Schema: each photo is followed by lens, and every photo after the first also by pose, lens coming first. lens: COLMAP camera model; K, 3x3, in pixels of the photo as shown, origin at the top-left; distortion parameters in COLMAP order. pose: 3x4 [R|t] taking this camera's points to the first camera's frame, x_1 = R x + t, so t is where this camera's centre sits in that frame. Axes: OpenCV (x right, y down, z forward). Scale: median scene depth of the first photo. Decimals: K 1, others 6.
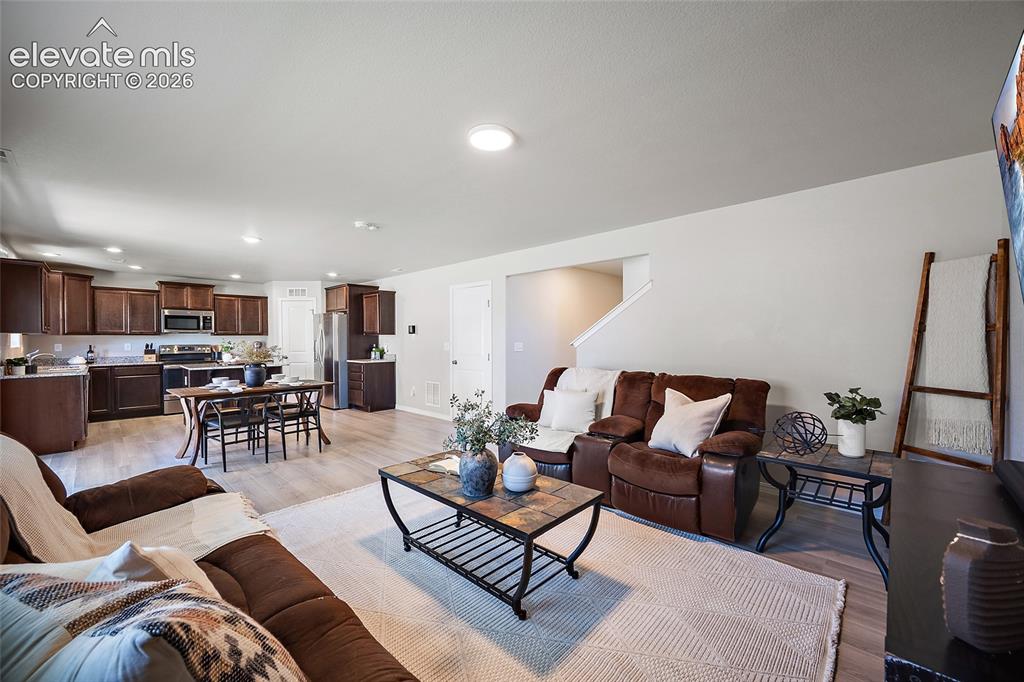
lens RADIAL K [[403.9, 0, 509.4], [0, 403.9, 345.8], [0, 0, 1]] dist [-0.001224, 0.000224]
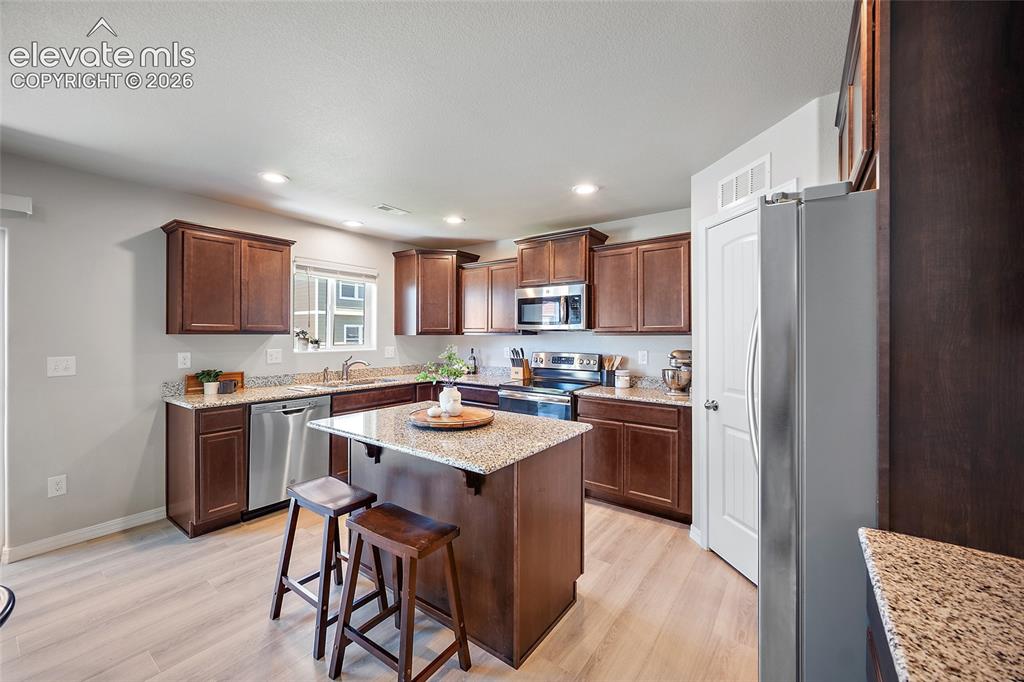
lens RADIAL K [[403.9, 0, 506.8], [0, 403.9, 333.7], [0, 0, 1]] dist [-0.001224, 0.000224]
pose [[0.131966, 0.001088, -0.991254, -0.297781], [-0.021180, 0.999774, -0.001722, -0.026072], [0.991028, 0.021222, 0.131959, 0.901290]]
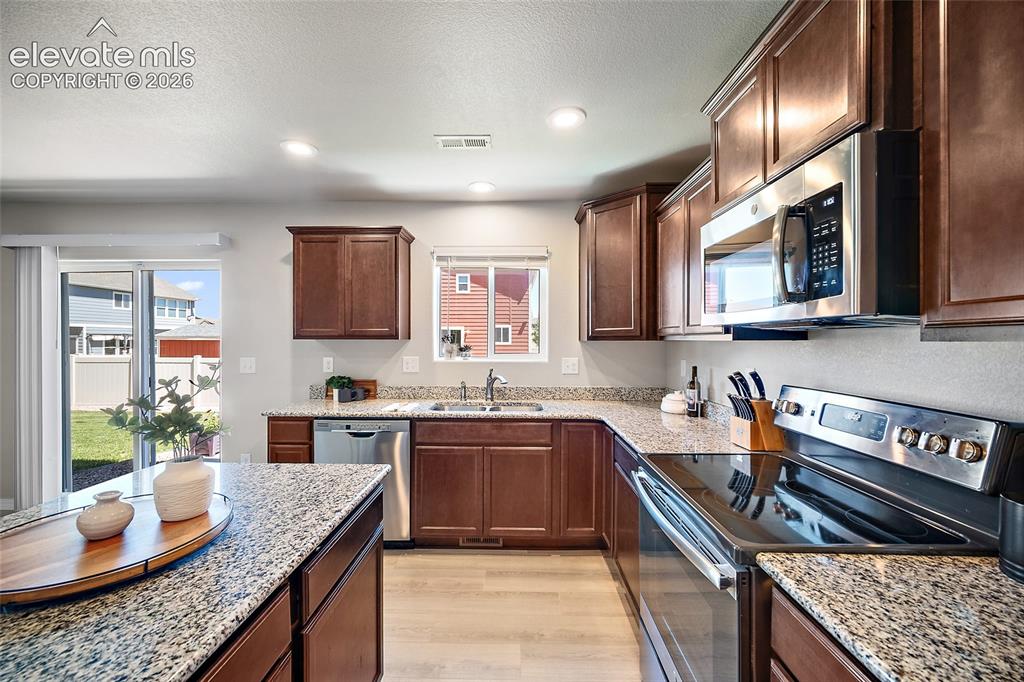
lens RADIAL K [[403.9, 0, 512.8], [0, 403.9, 339.6], [0, 0, 1]] dist [-0.001224, 0.000224]
pose [[-0.727950, 0.001510, -0.685628, -0.617023], [-0.013037, 0.999786, 0.016044, -0.028359], [0.685506, 0.020618, -0.727775, 1.079088]]
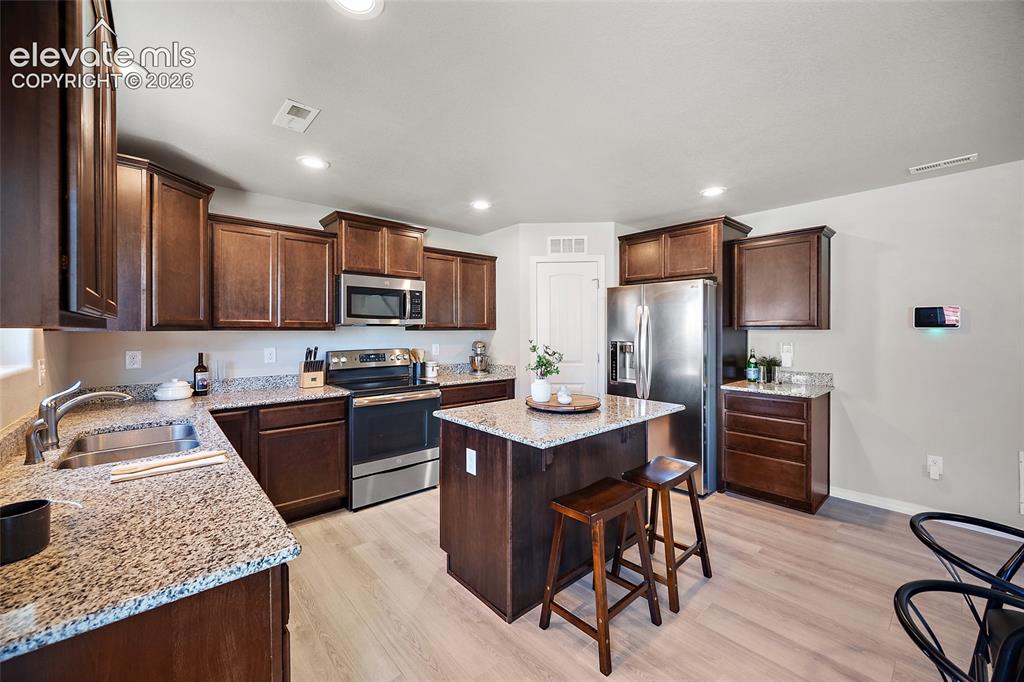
lens RADIAL K [[403.9, 0, 508.4], [0, 403.9, 333.7], [0, 0, 1]] dist [-0.001224, 0.000224]
pose [[0.996861, 0.001585, -0.079153, -0.628831], [-0.002419, 0.999943, -0.010441, -0.017629], [0.079132, 0.010599, 0.996808, 0.552905]]
